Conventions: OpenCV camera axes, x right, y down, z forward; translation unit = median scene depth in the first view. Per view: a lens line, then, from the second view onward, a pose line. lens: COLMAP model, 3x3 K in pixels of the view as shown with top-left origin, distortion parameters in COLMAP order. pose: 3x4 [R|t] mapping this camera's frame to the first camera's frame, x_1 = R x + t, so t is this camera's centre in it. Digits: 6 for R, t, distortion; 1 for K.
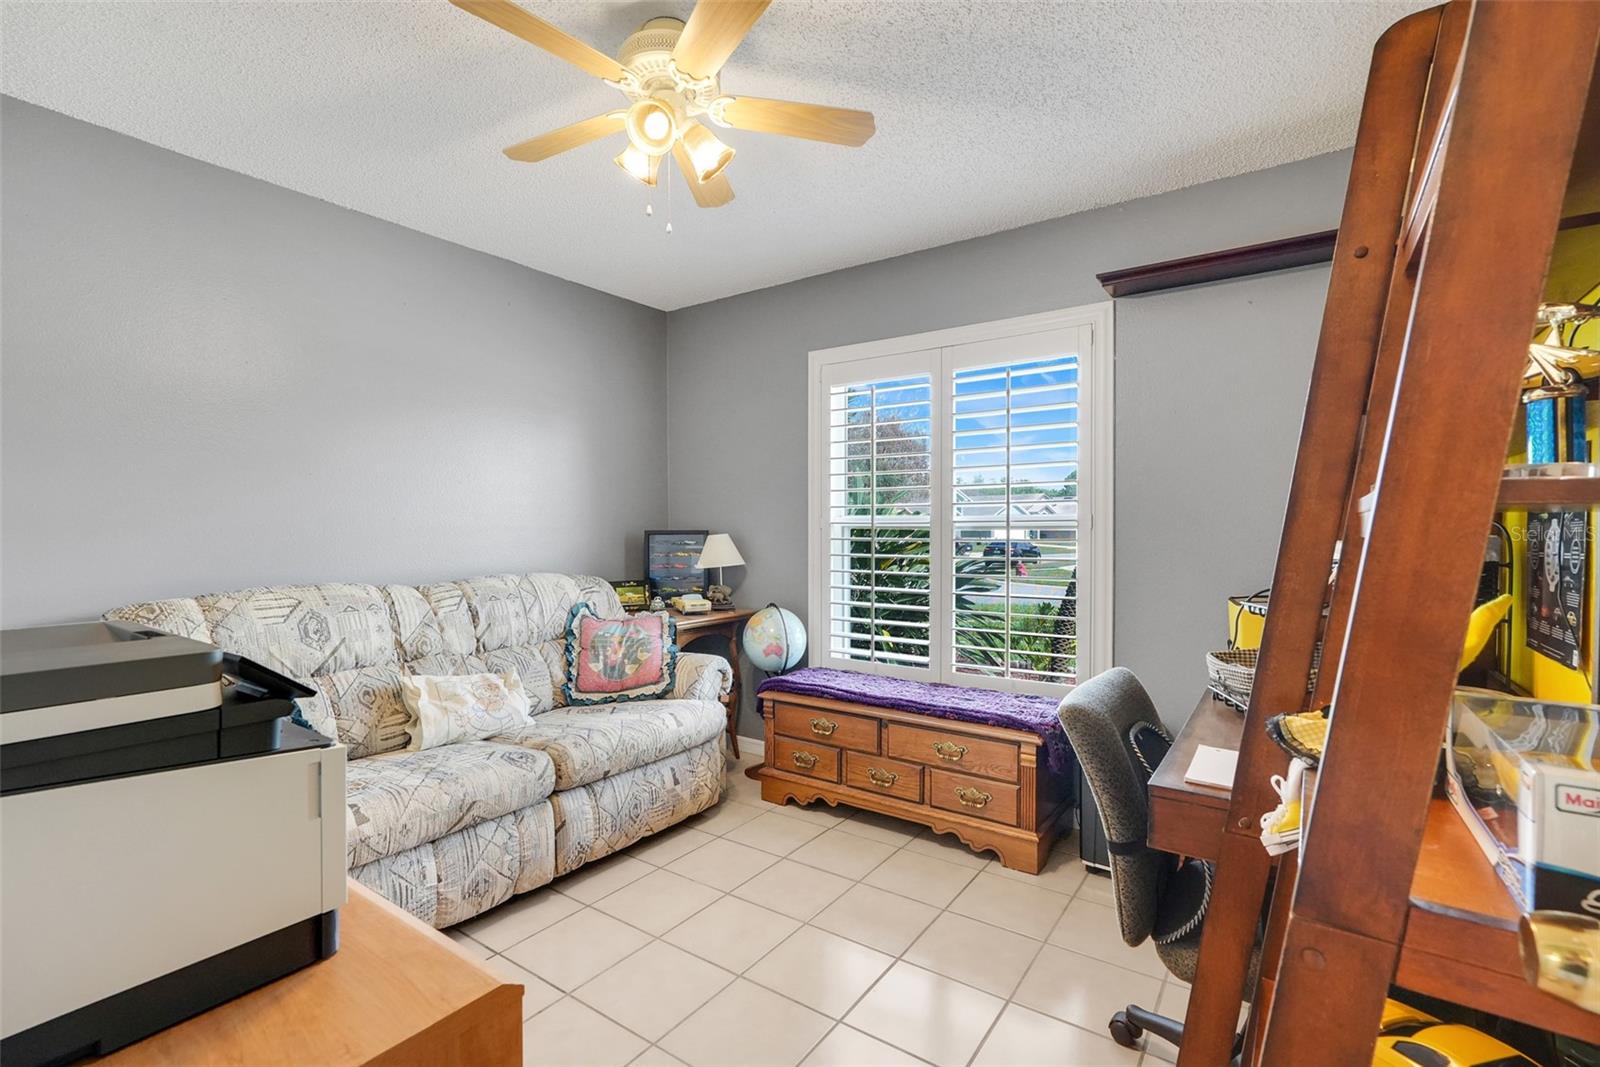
lens RADIAL K [[724.9, 0, 800.0], [0, 724.9, 533.5], [0, 0, 1]] dist [-0.000732, 0.000127]
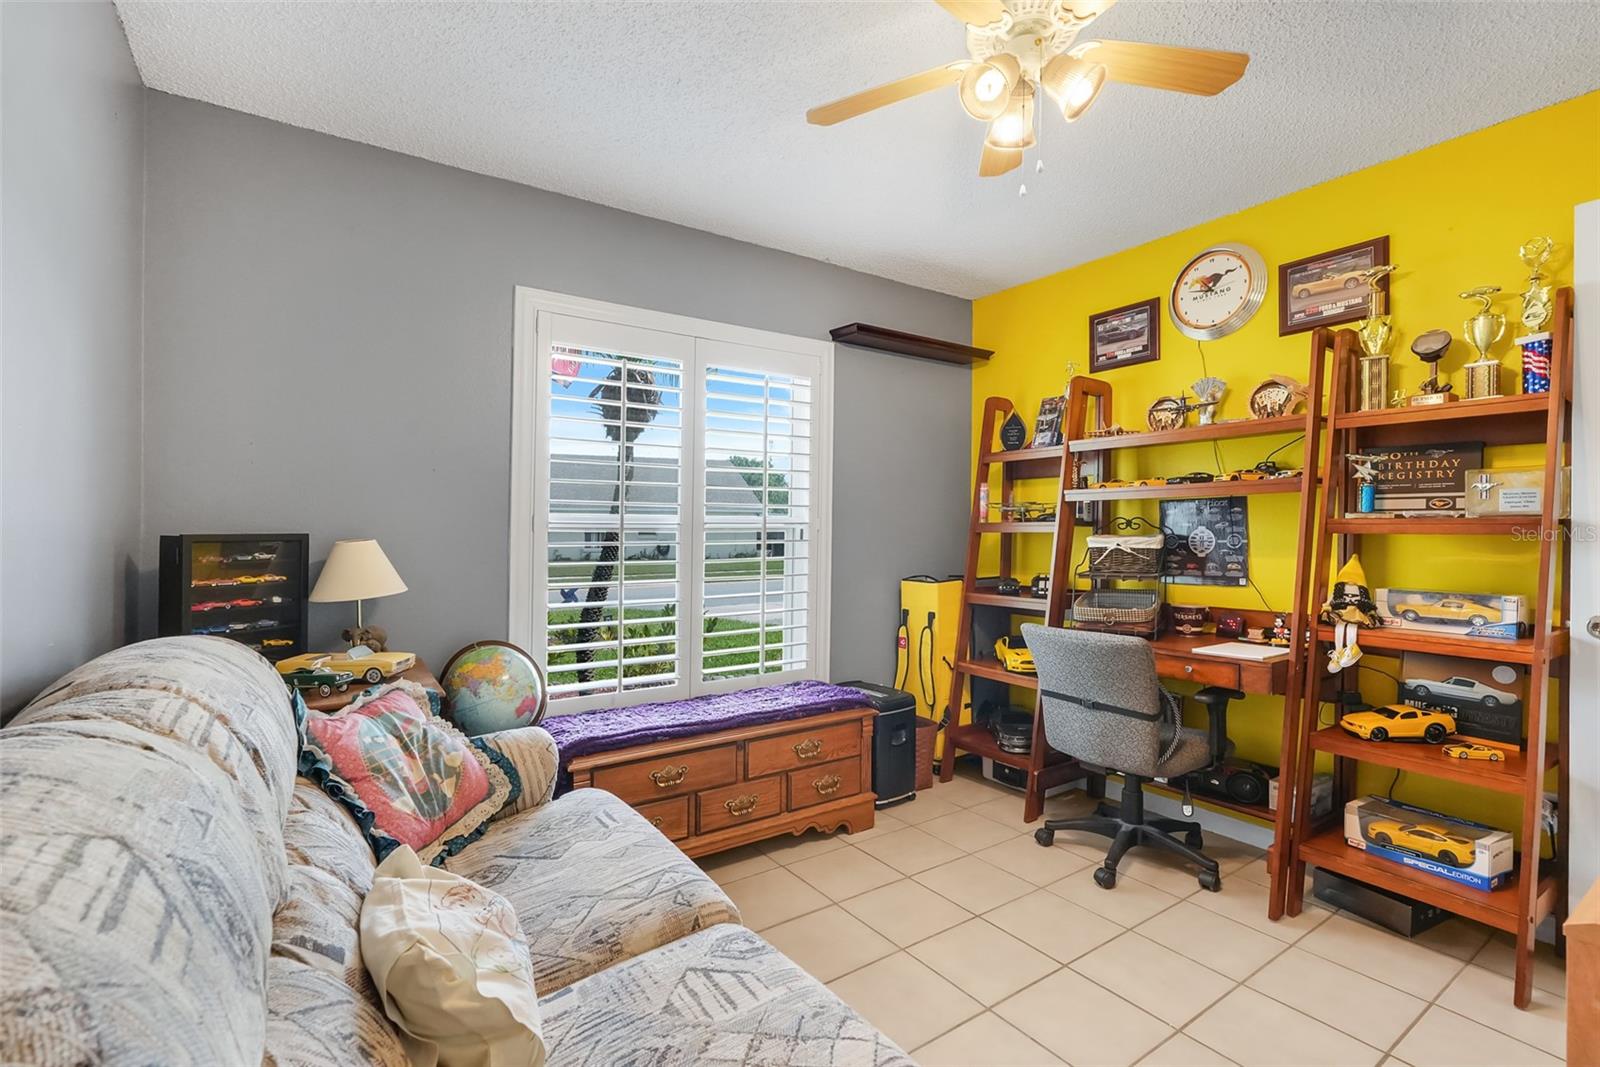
lens RADIAL K [[724.9, 0, 800.0], [0, 724.9, 533.5], [0, 0, 1]] dist [-0.000732, 0.000127]
pose [[0.354048, -0.002645, 0.935223, -0.660851], [0.006394, 0.999979, 0.000408, -0.002854], [-0.935205, 0.005835, 0.354058, 0.567919]]
